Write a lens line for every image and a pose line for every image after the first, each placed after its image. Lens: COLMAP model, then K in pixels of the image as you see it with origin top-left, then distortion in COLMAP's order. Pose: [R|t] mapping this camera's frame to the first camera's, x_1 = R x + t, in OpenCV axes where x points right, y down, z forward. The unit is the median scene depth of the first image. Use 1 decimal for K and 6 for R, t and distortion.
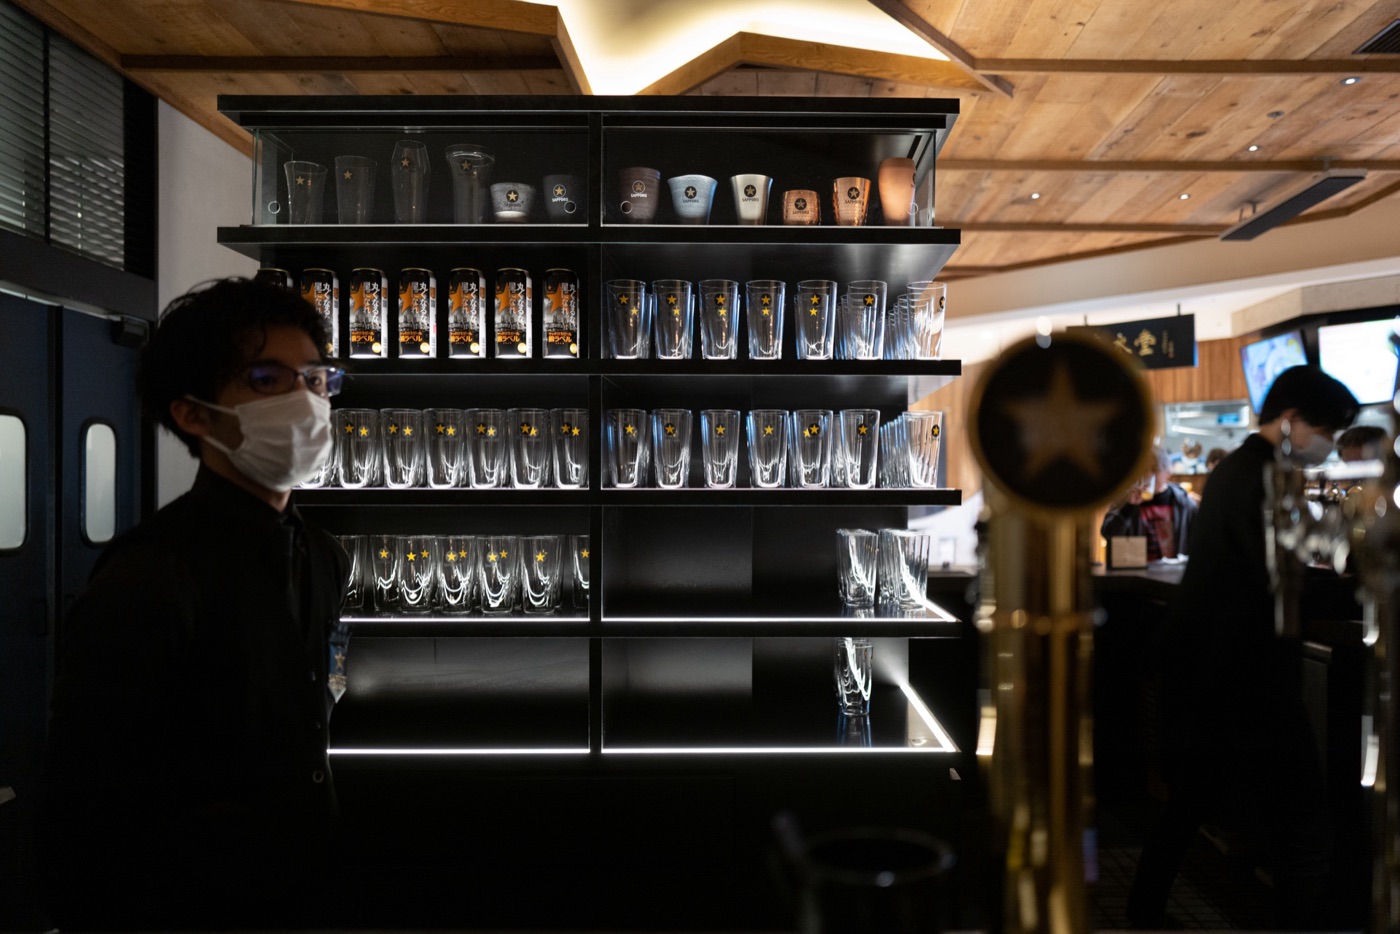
lens RADIAL K [[1123.9, 0, 688.6], [0, 1123.9, 479.9], [0, 0, 1]] dist [-0.022284, 0.027539]
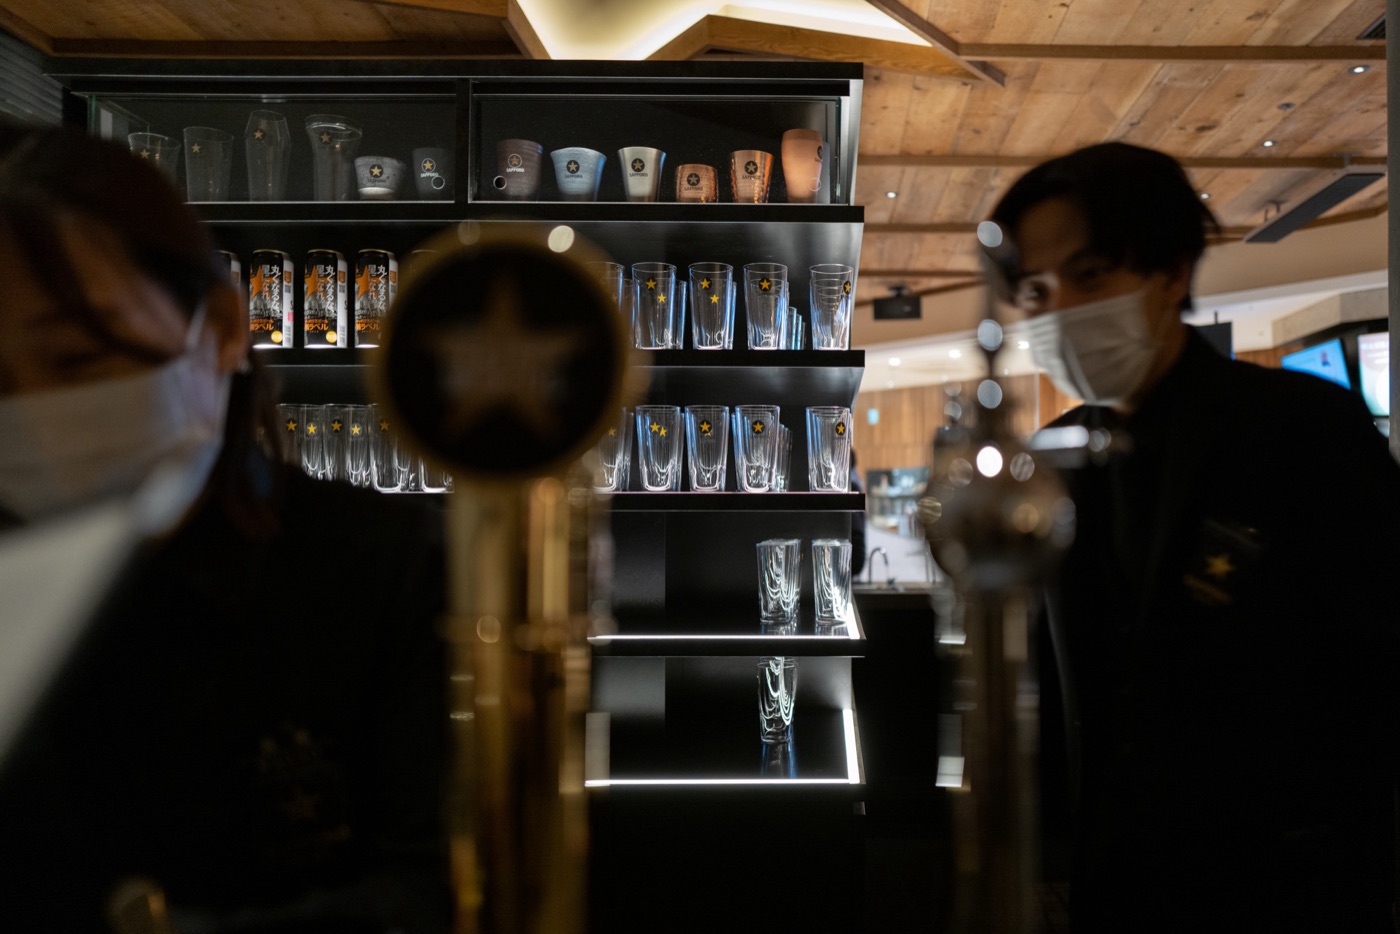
lens RADIAL K [[1123.9, 0, 831.6], [0, 1123.9, 491.6], [0, 0, 1]] dist [-0.022284, 0.027539]
pose [[0.999947, -0.001699, 0.010121, 0.143772], [0.001846, 0.999893, -0.014487, 0.014846], [-0.010095, 0.014504, 0.999844, 0.066009]]
